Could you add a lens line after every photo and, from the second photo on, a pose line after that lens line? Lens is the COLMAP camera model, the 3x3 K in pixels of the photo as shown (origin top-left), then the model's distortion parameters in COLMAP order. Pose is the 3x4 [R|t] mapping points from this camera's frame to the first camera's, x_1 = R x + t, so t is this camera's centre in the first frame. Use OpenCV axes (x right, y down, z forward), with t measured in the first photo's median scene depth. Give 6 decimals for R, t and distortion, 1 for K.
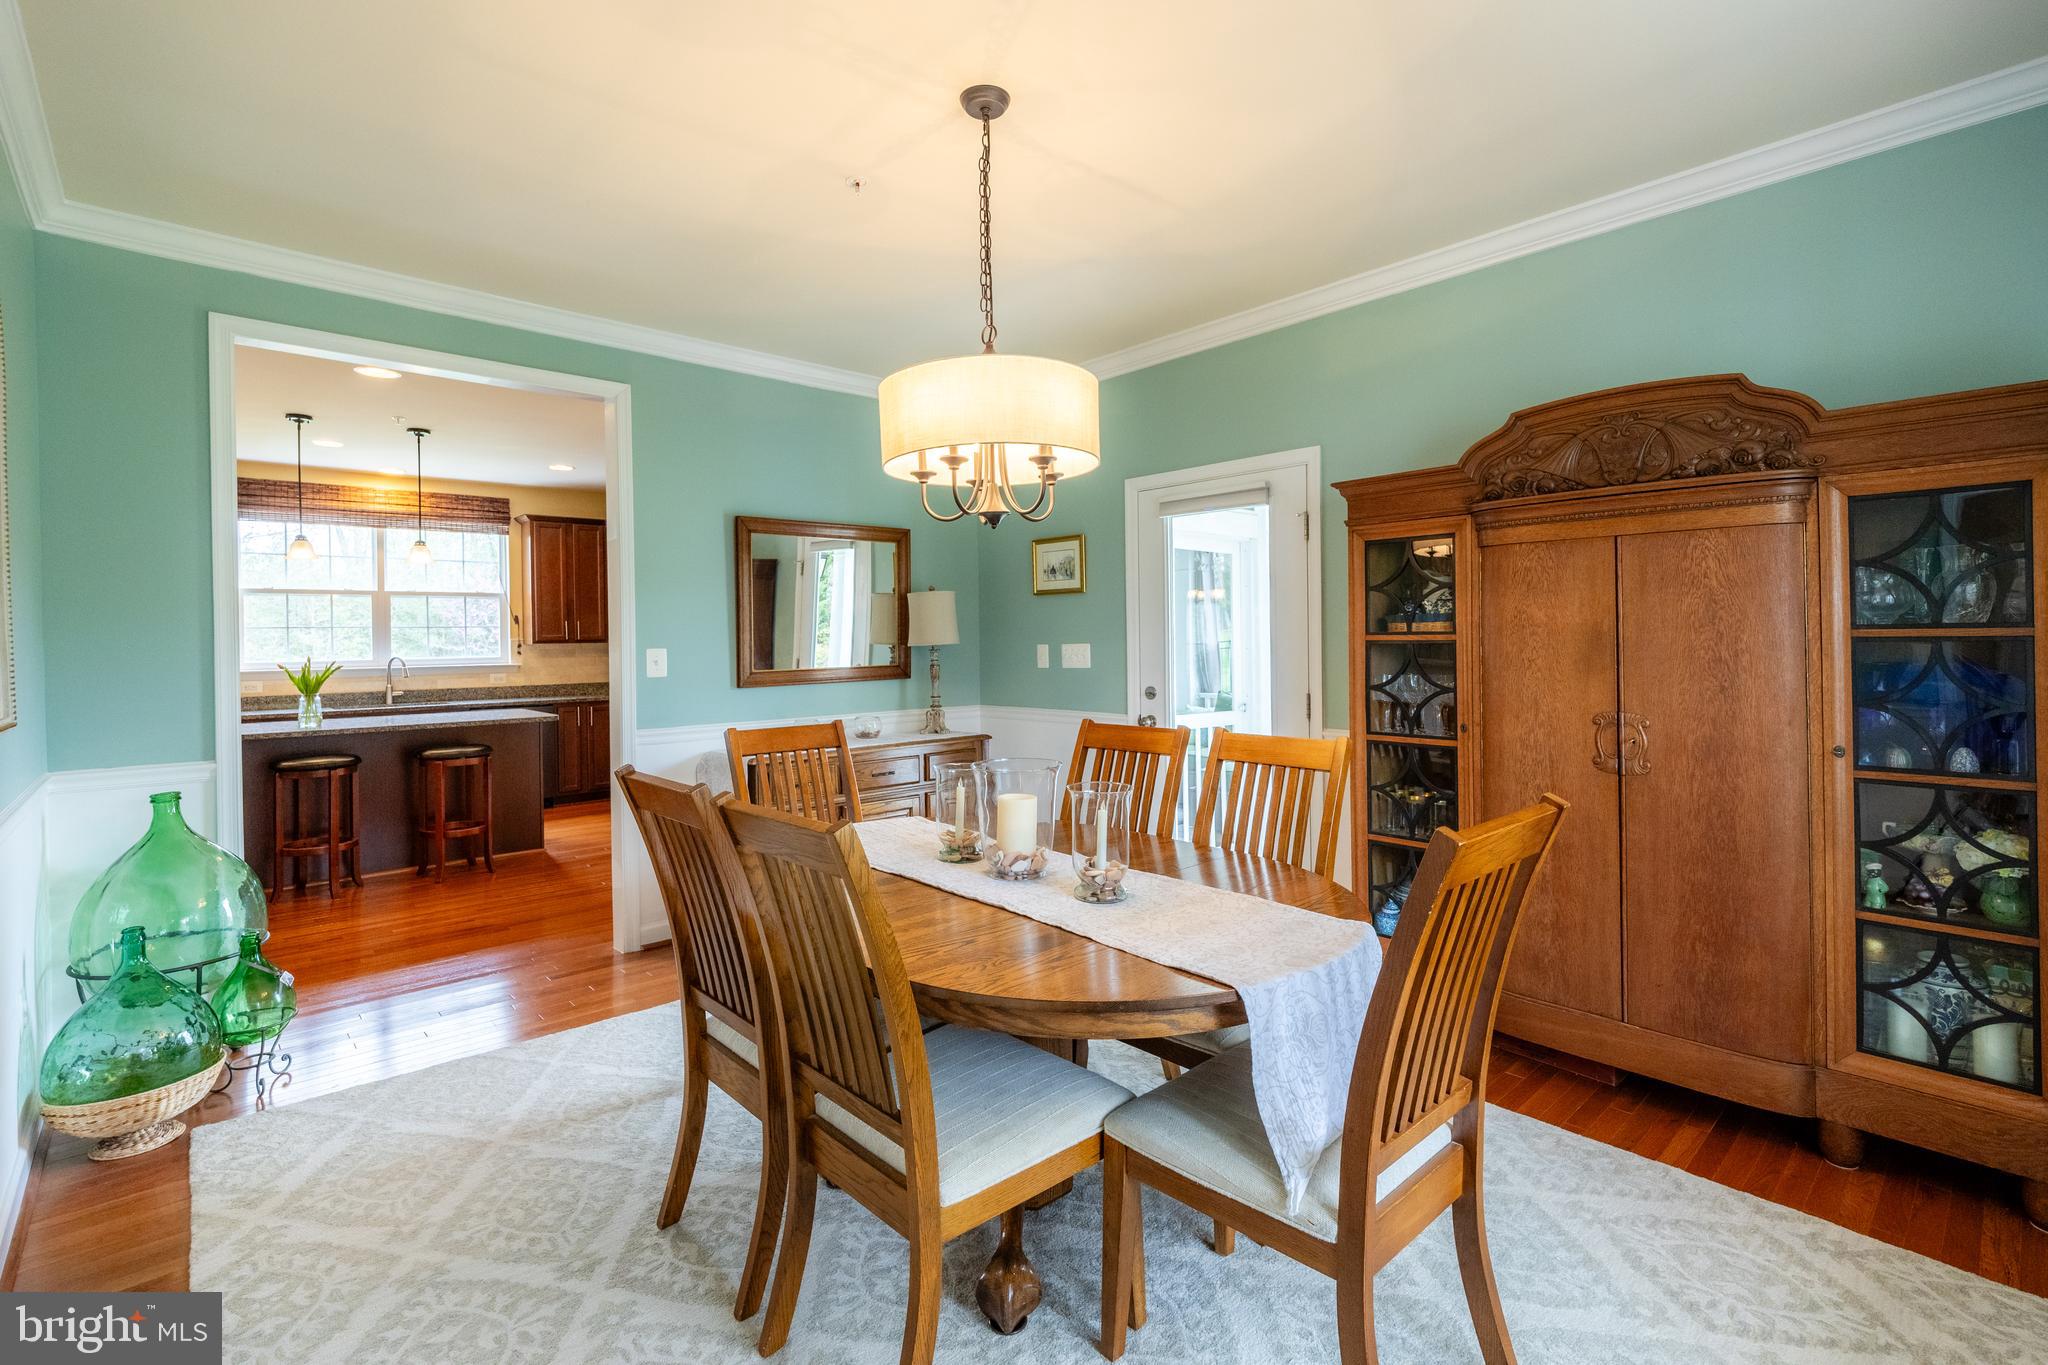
lens RADIAL K [[901.3, 0, 1028.9], [0, 901.3, 641.3], [0, 0, 1]] dist [-0.008121, -0.003309]
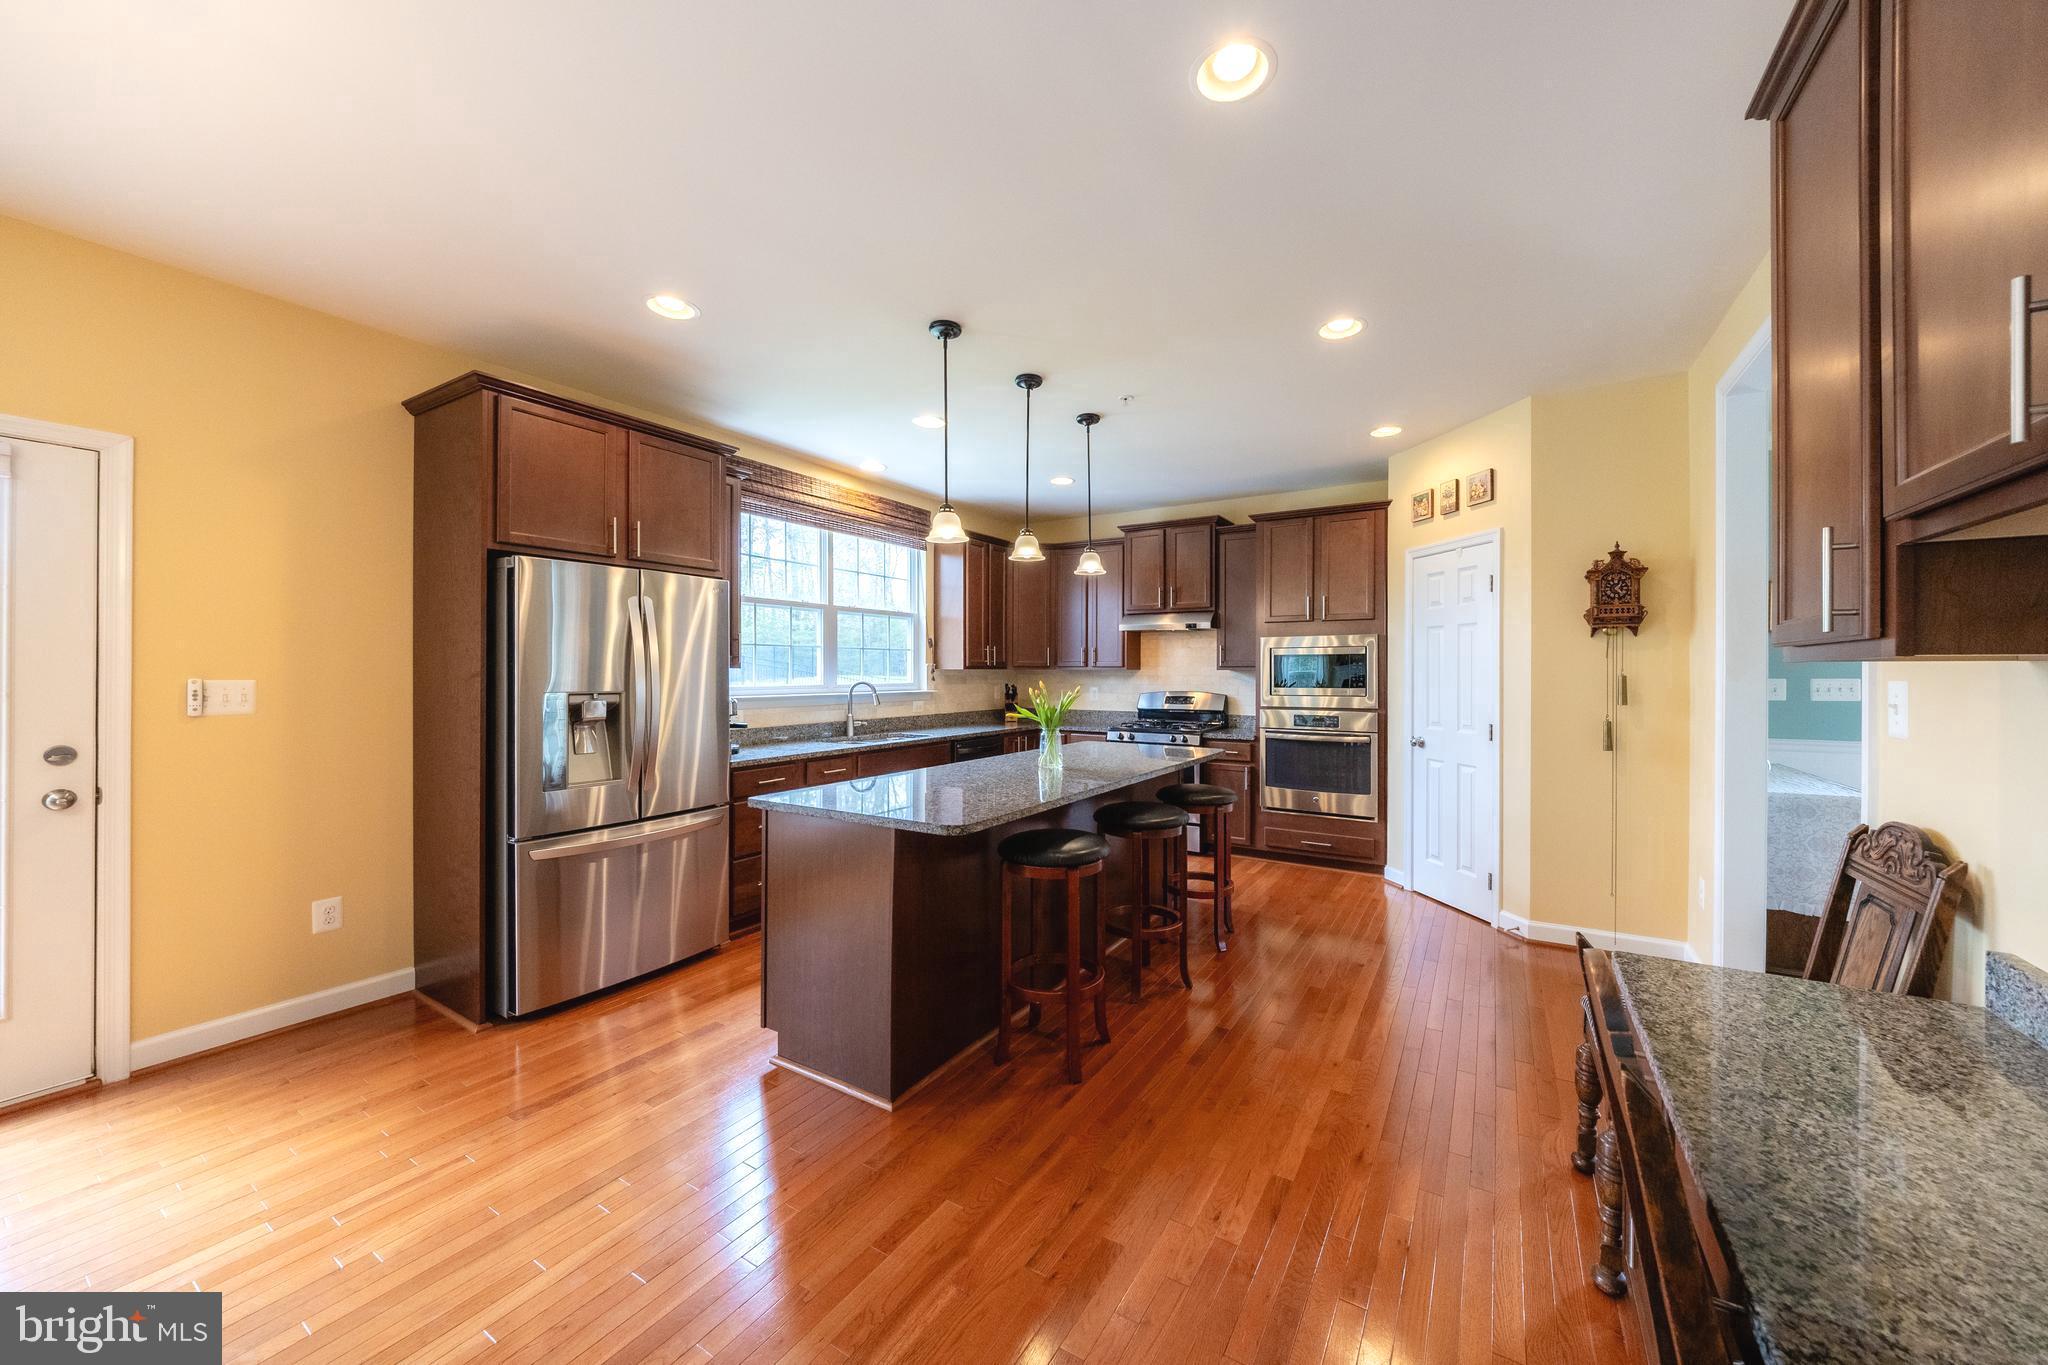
lens RADIAL K [[723.1, 0, 1066.3], [0, 723.1, 678.0], [0, 0, 1]] dist [0.000256, -0.002734]
pose [[0.955378, 0.012377, 0.295125, -0.677772], [-0.012953, 0.999916, -0.000003, 0.010657], [-0.295101, -0.003820, 0.955458, 0.257890]]
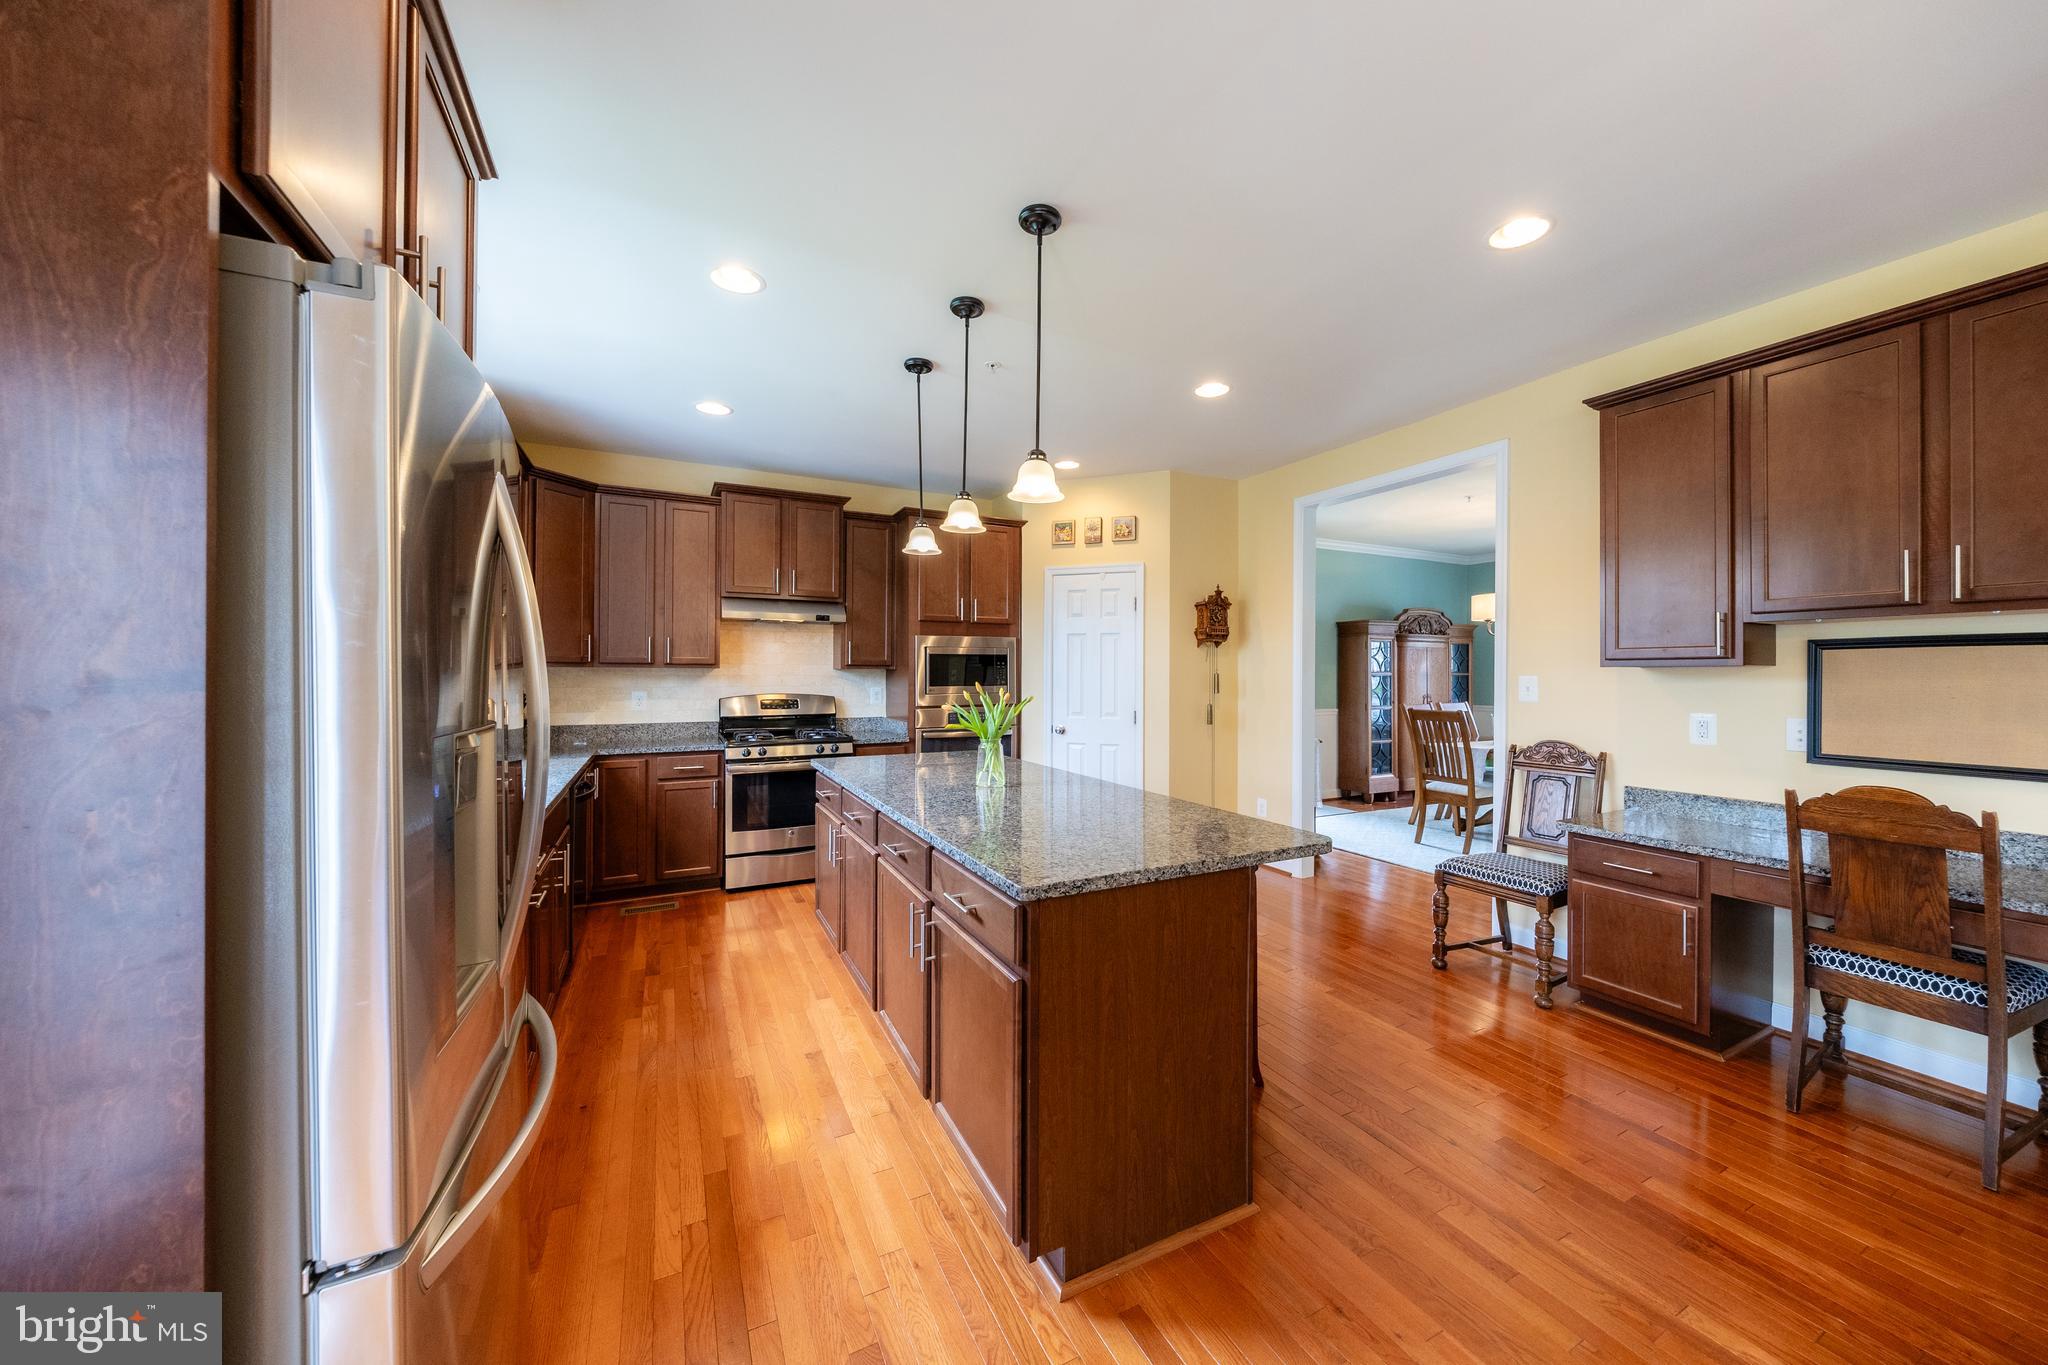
lens RADIAL K [[723.1, 0, 1051.5], [0, 723.1, 669.9], [0, 0, 1]] dist [0.000256, -0.002734]
pose [[0.252035, 0.016991, 0.967569, -0.905493], [-0.000743, 0.999849, -0.017364, 0.012871], [-0.967718, 0.003658, 0.252010, 0.564636]]
